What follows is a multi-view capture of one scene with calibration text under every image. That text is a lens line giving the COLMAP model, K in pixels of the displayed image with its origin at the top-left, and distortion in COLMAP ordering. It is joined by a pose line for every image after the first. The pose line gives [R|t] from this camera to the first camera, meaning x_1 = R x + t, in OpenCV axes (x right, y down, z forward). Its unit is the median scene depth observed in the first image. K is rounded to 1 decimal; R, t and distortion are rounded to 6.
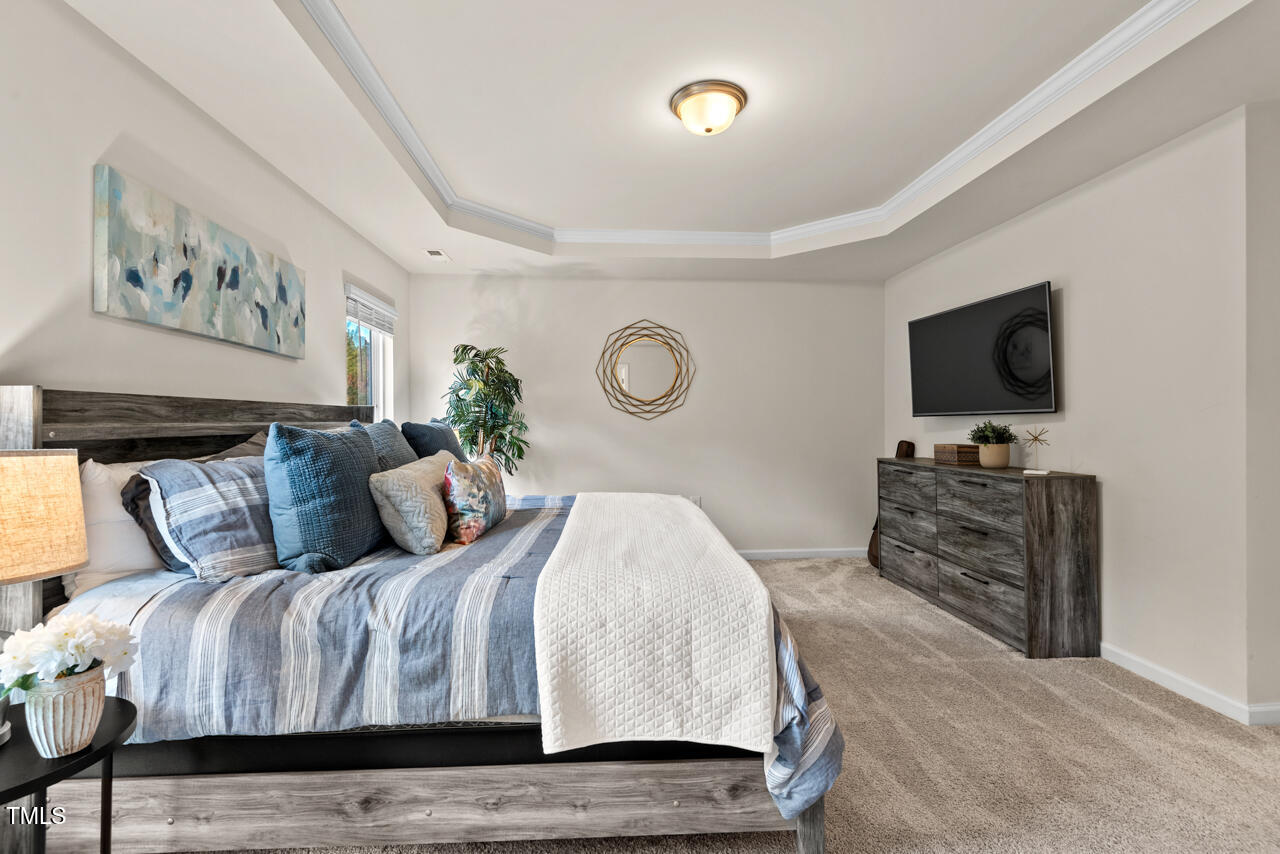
lens RADIAL K [[578.9, 0, 642.4], [0, 578.9, 426.0], [0, 0, 1]] dist [0.033928, -0.024235]
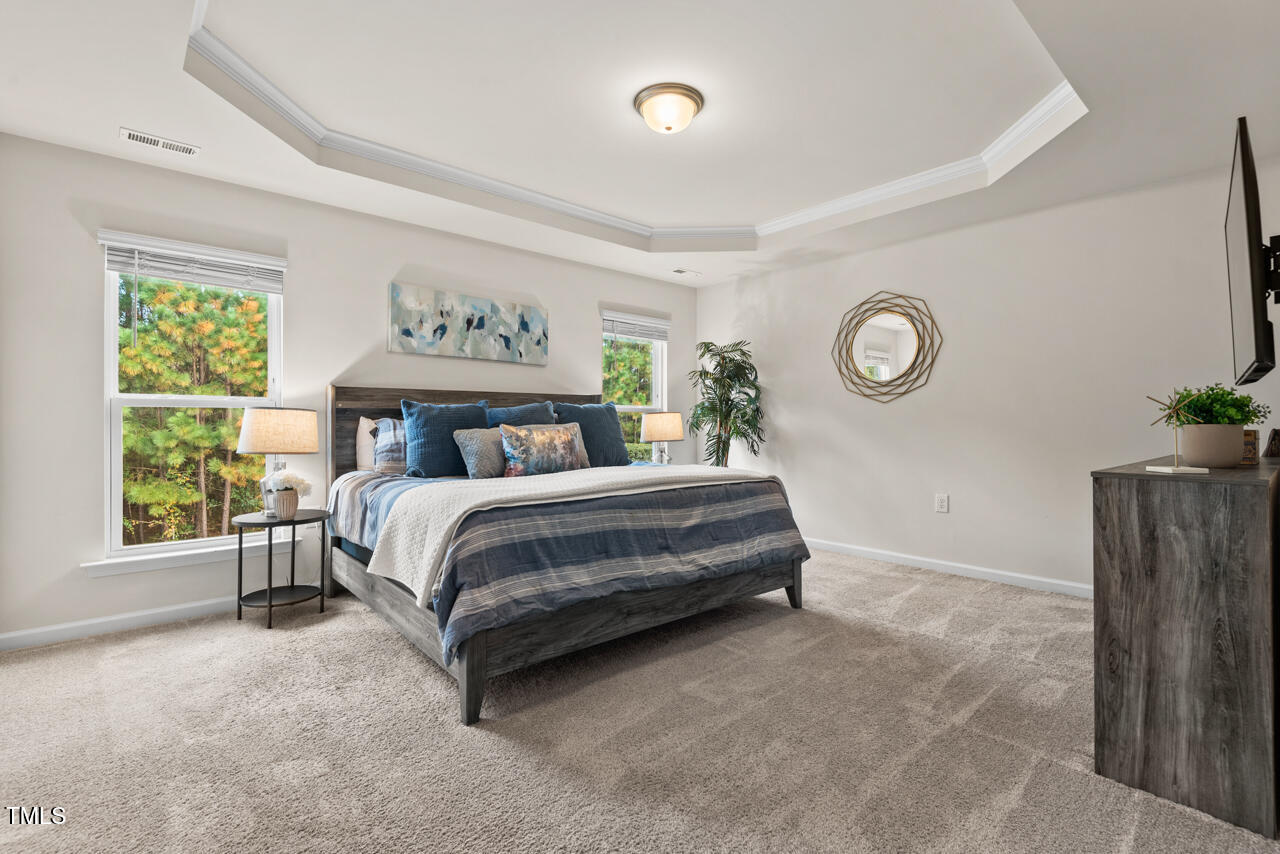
lens RADIAL K [[579.7, 0, 640.0], [0, 579.7, 427.0], [0, 0, 1]] dist [0.036378, -0.015136]
pose [[0.613794, 0.010859, -0.789391, 0.847076], [-0.007644, 0.999940, 0.007811, 0.039083], [0.789429, 0.001240, 0.613841, 0.254134]]
